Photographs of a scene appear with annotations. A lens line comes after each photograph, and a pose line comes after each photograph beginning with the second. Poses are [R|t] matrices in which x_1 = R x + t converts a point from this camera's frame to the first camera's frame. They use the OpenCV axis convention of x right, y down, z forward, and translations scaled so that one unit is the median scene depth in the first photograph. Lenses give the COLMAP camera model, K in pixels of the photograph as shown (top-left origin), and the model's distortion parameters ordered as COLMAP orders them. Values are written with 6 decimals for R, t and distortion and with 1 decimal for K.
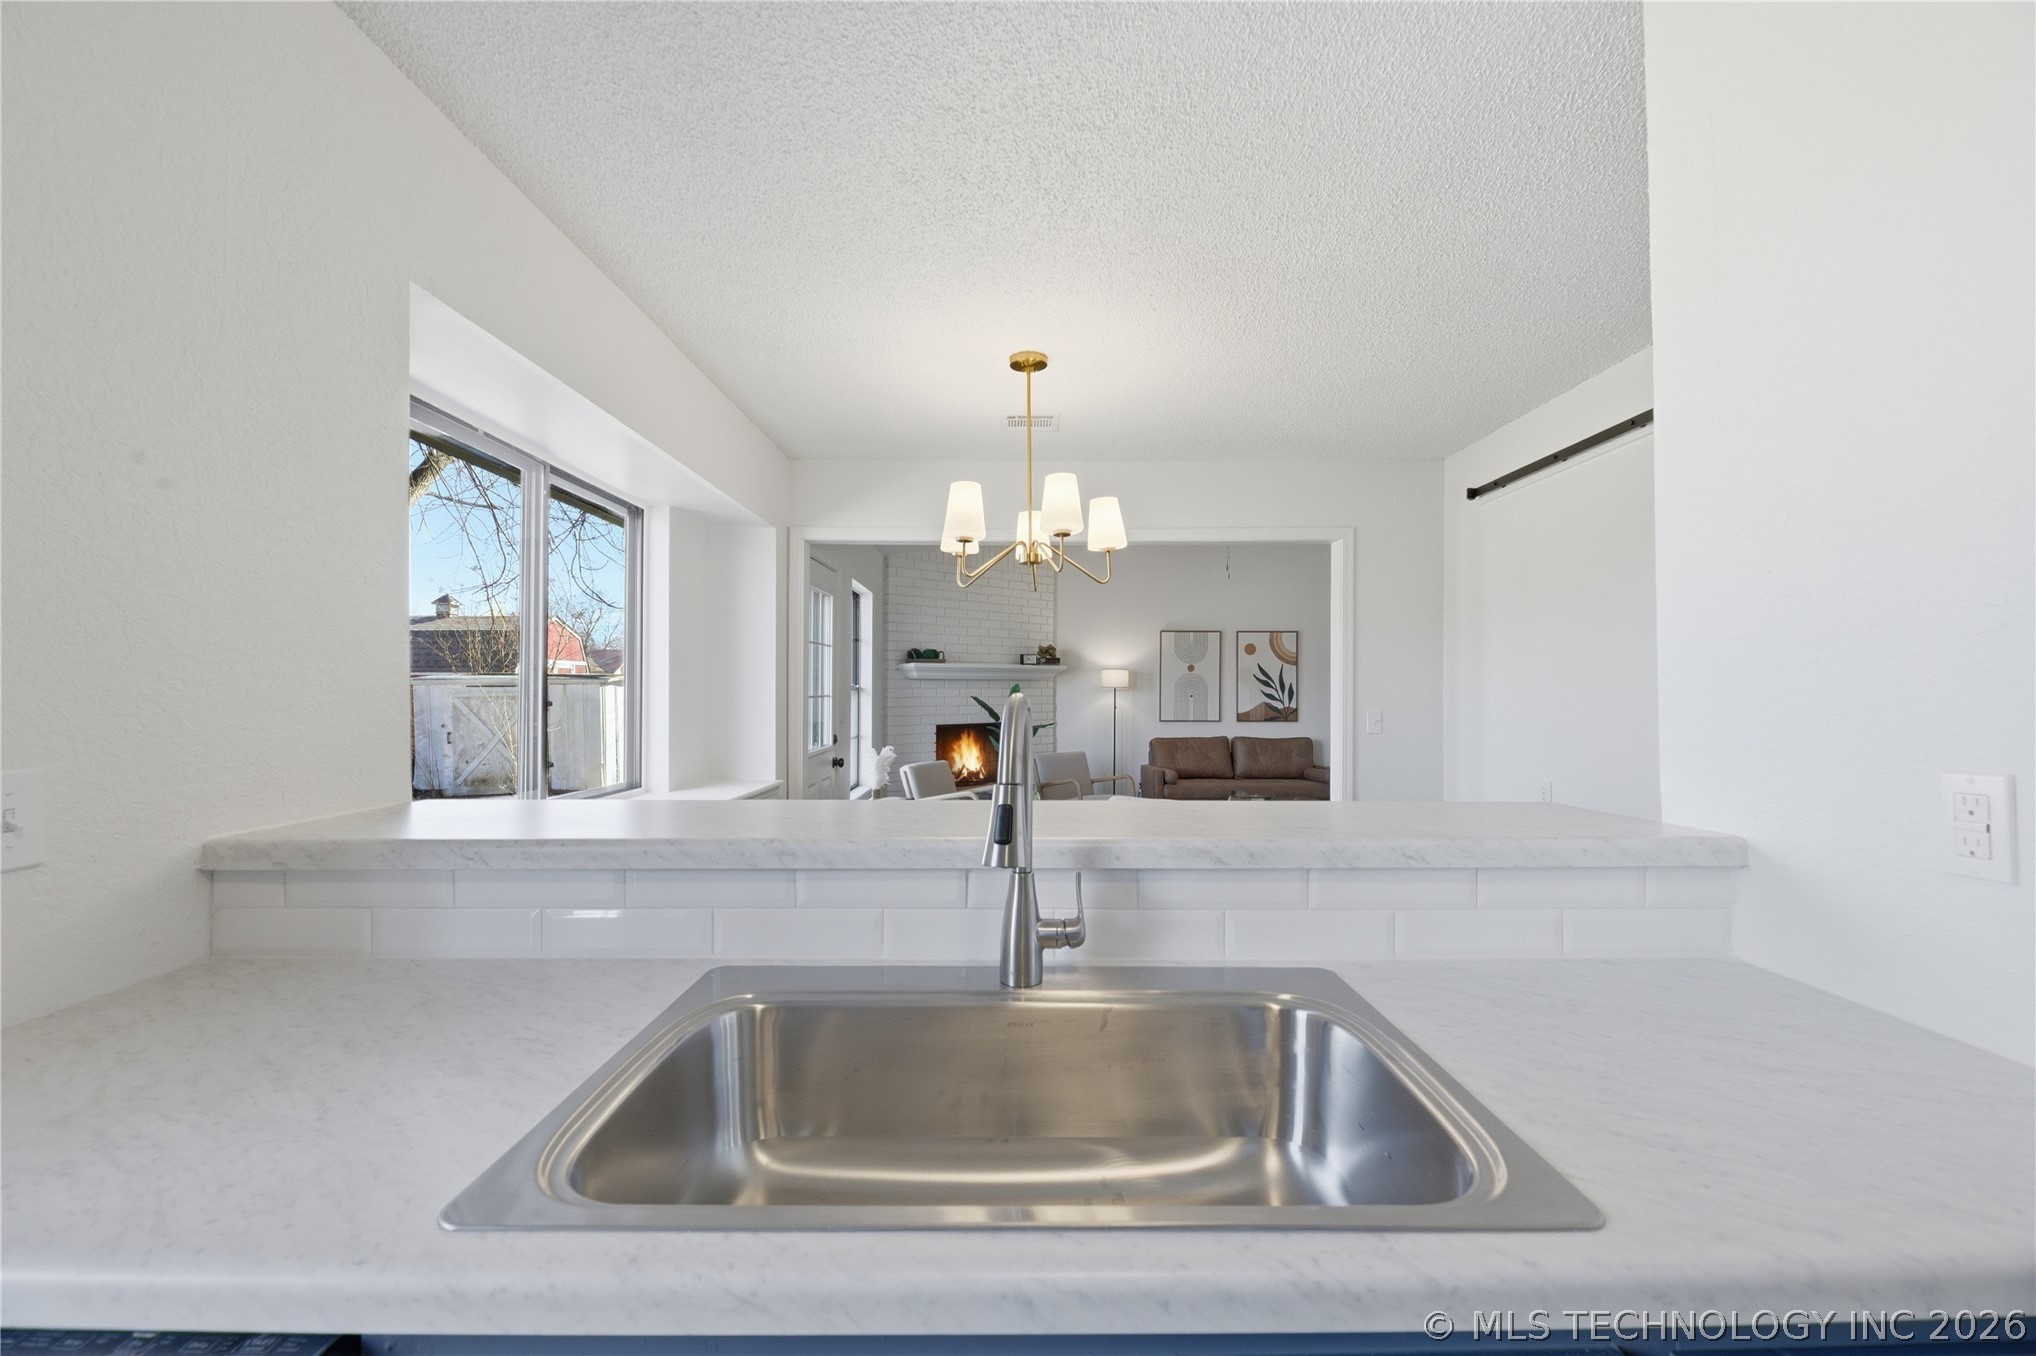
lens RADIAL K [[837.5, 0, 1020.7], [0, 837.5, 688.2], [0, 0, 1]] dist [0.000050, -0.005191]
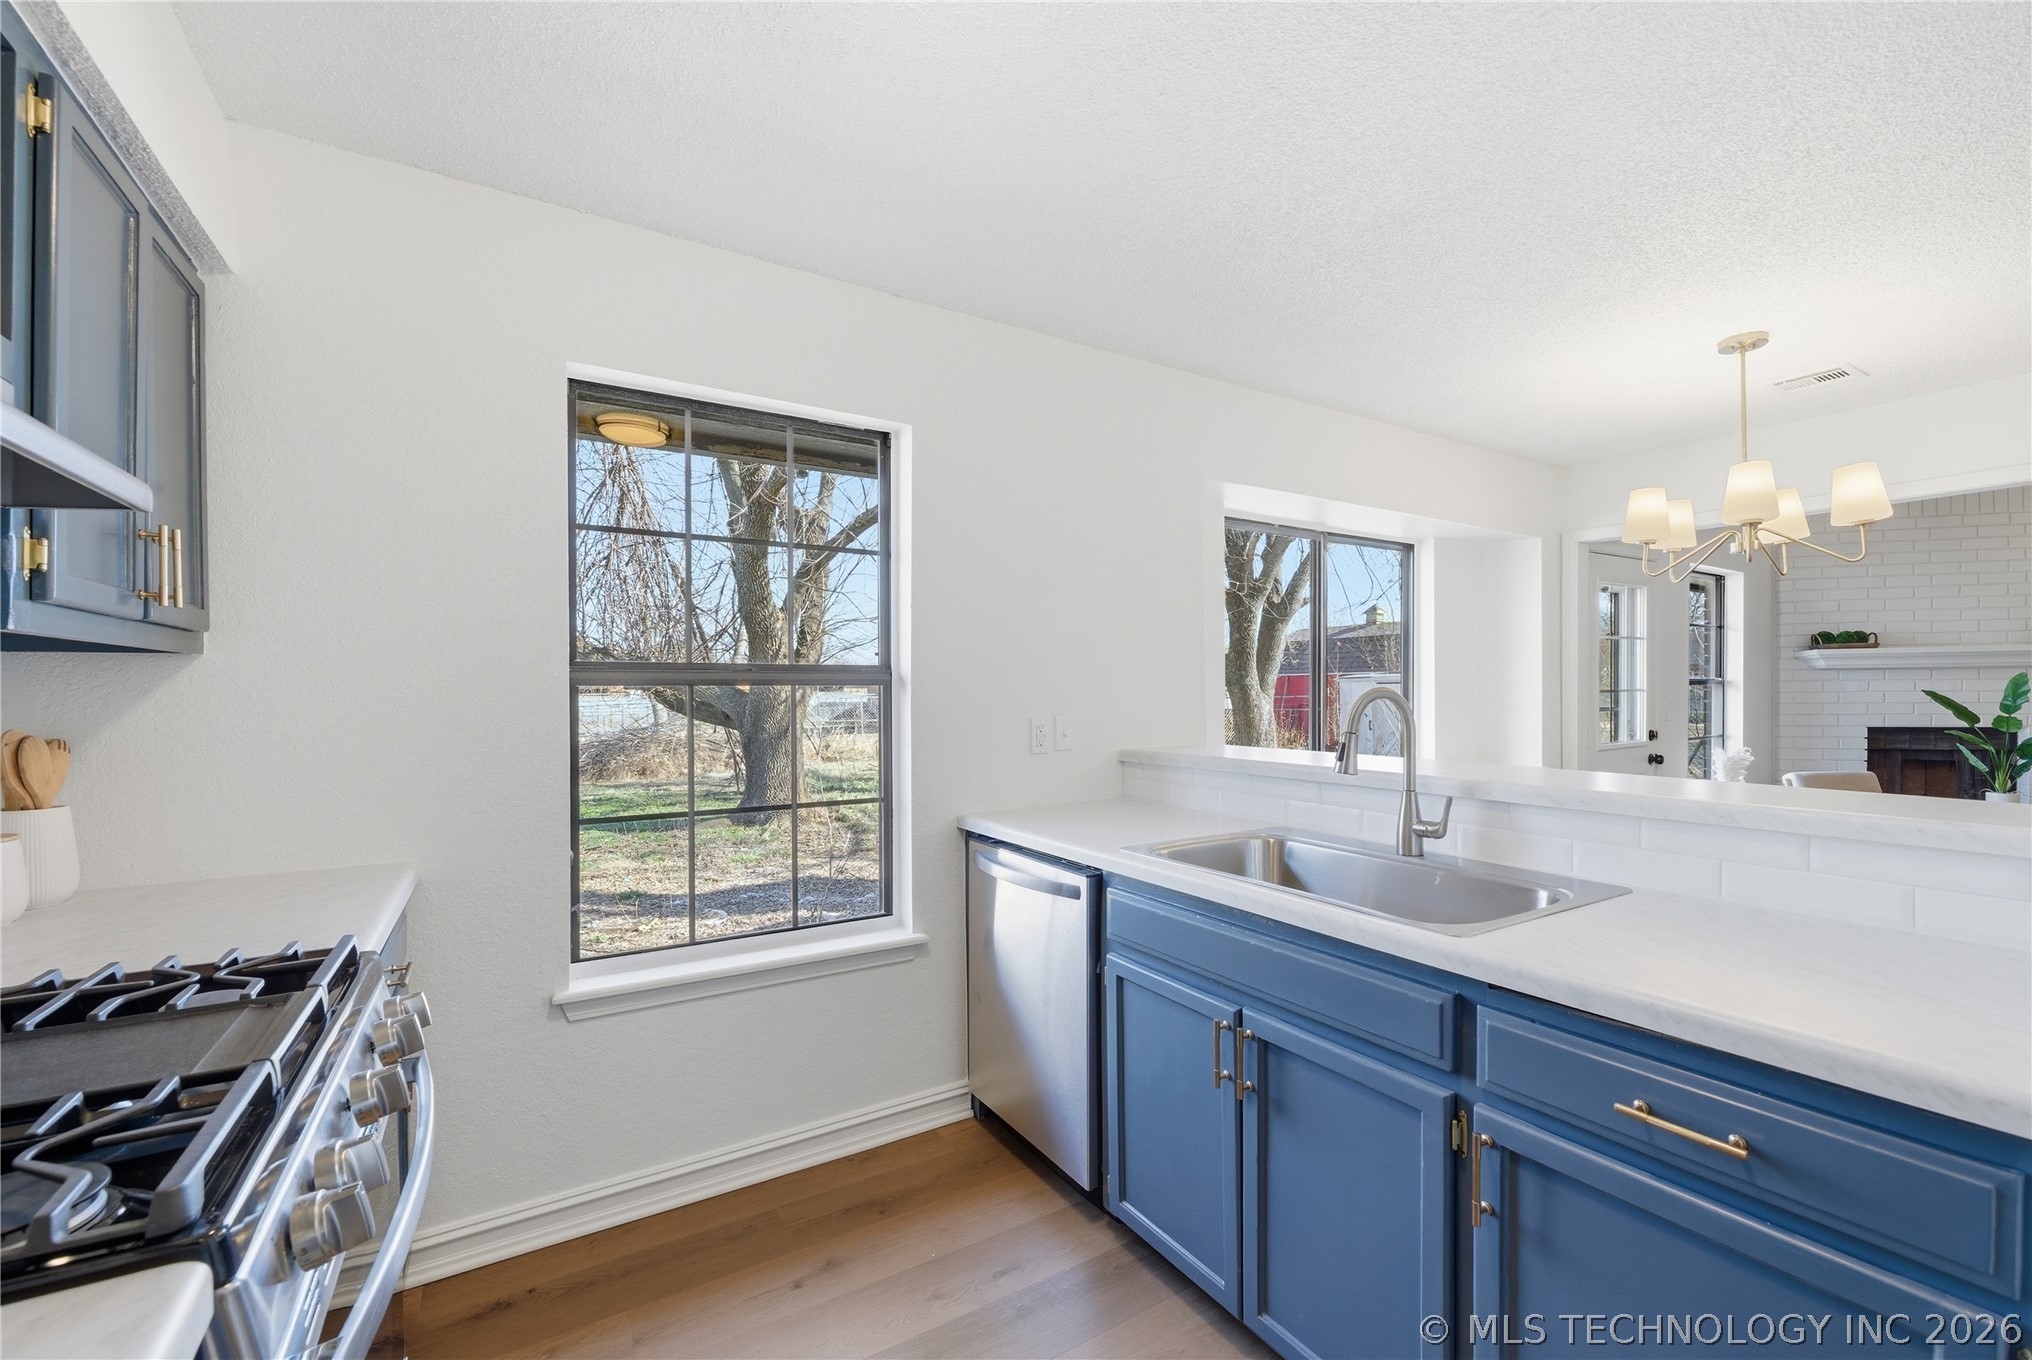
lens RADIAL K [[835.8, 0, 1018.7], [0, 835.8, 690.2], [0, 0, 1]] dist [0.000050, -0.005191]
pose [[0.514116, -0.001894, -0.857719, 0.141954], [0.008688, 0.999958, 0.002999, 0.000204], [0.857677, -0.008993, 0.514111, -0.075195]]
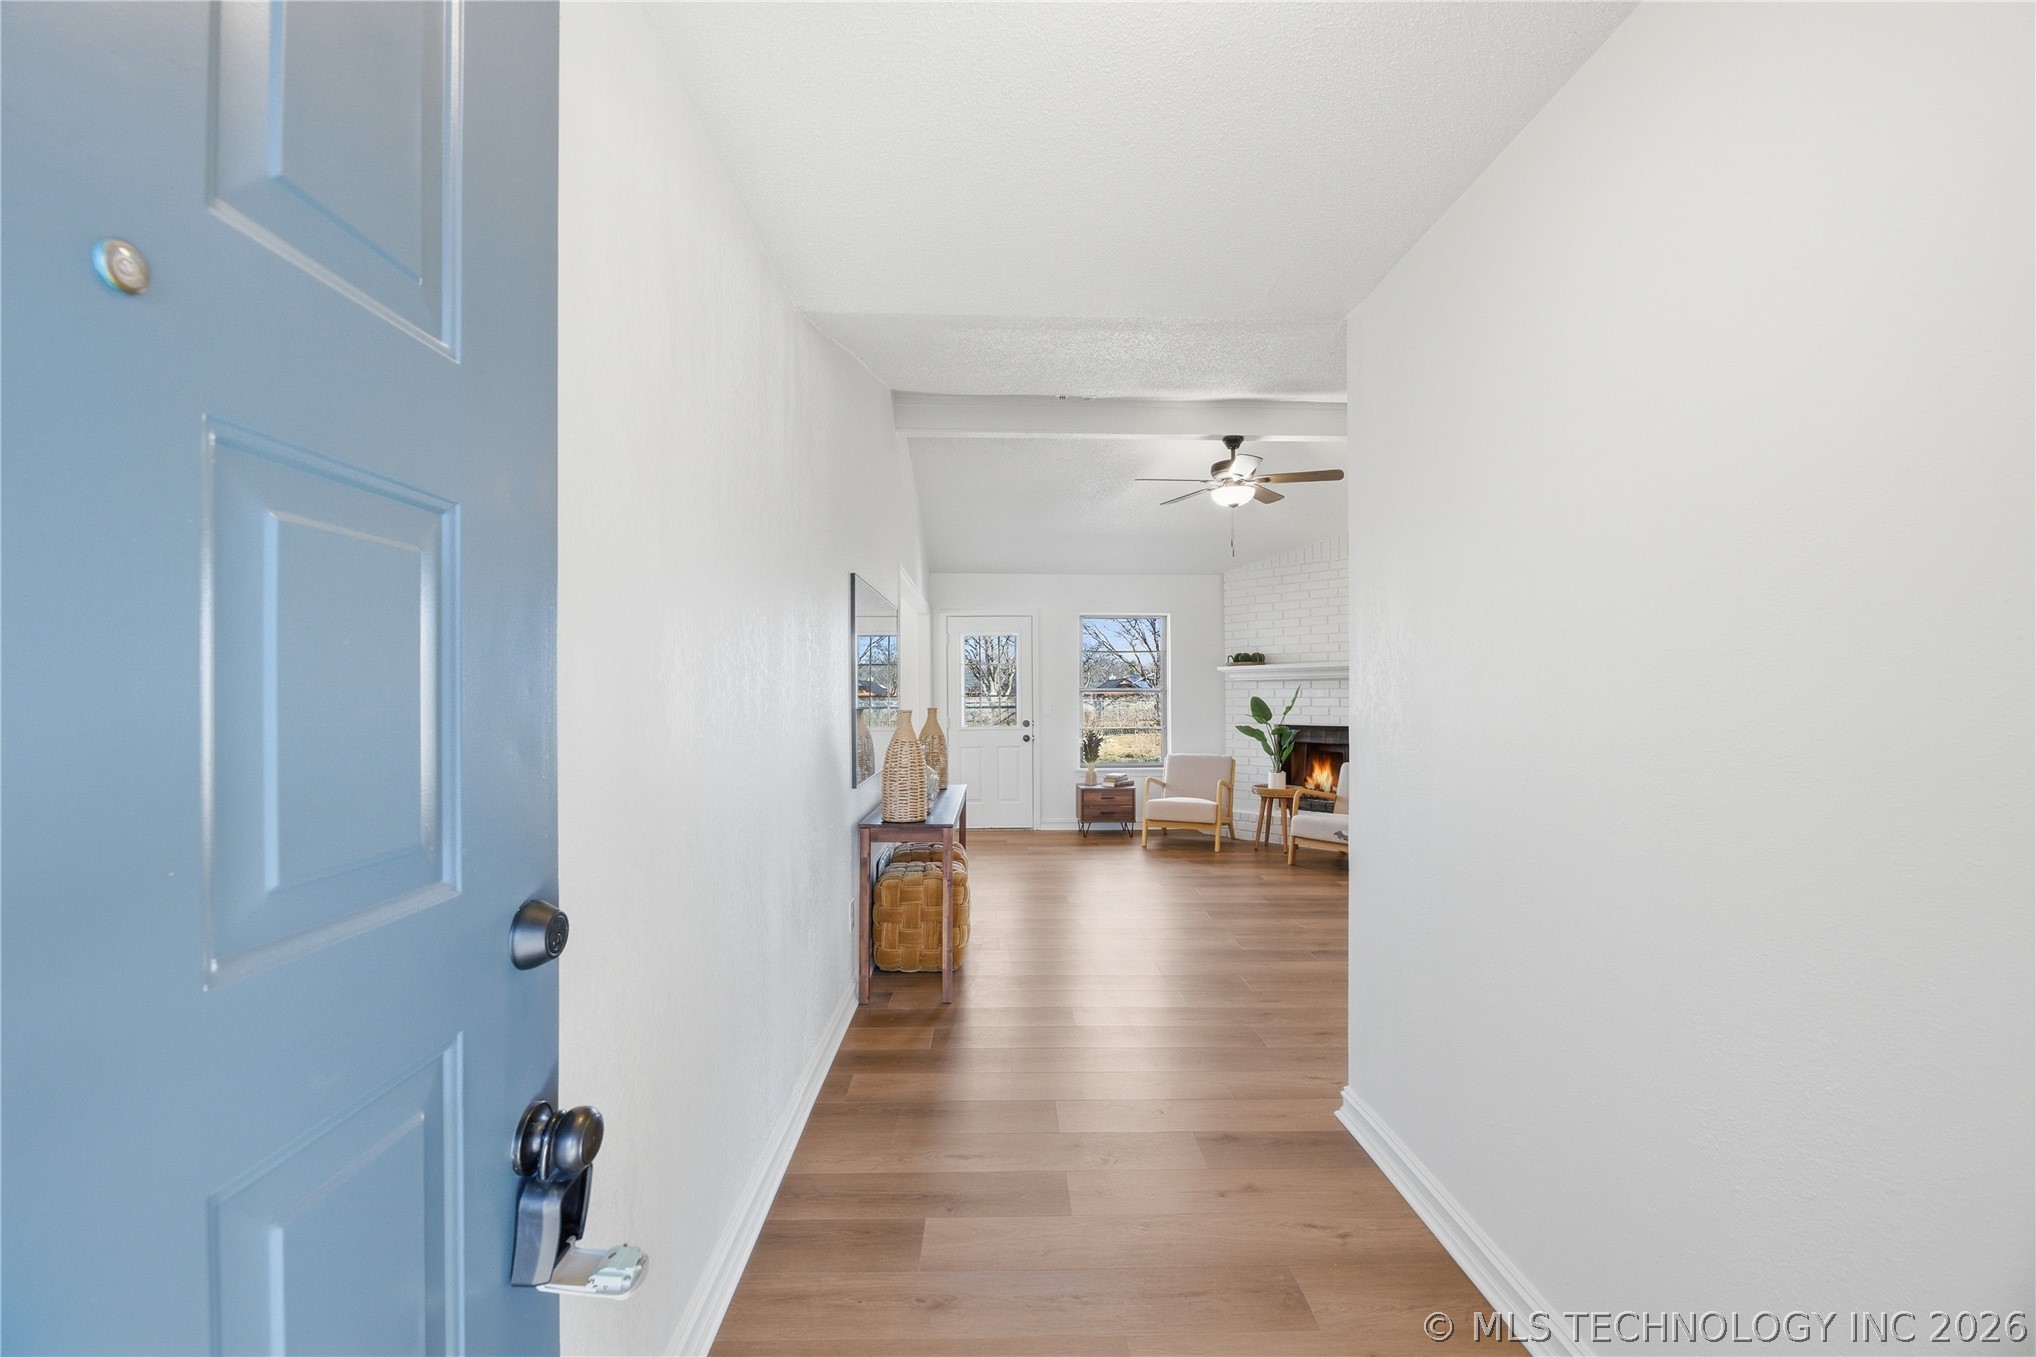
lens RADIAL K [[837.5, 0, 1020.7], [0, 837.5, 688.7], [0, 0, 1]] dist [0.000050, -0.005191]
pose [[0.030253, -0.008934, -0.999502, 0.824020], [0.002922, 0.999957, -0.008849, 0.006637], [0.999538, -0.002653, 0.030278, 0.585475]]
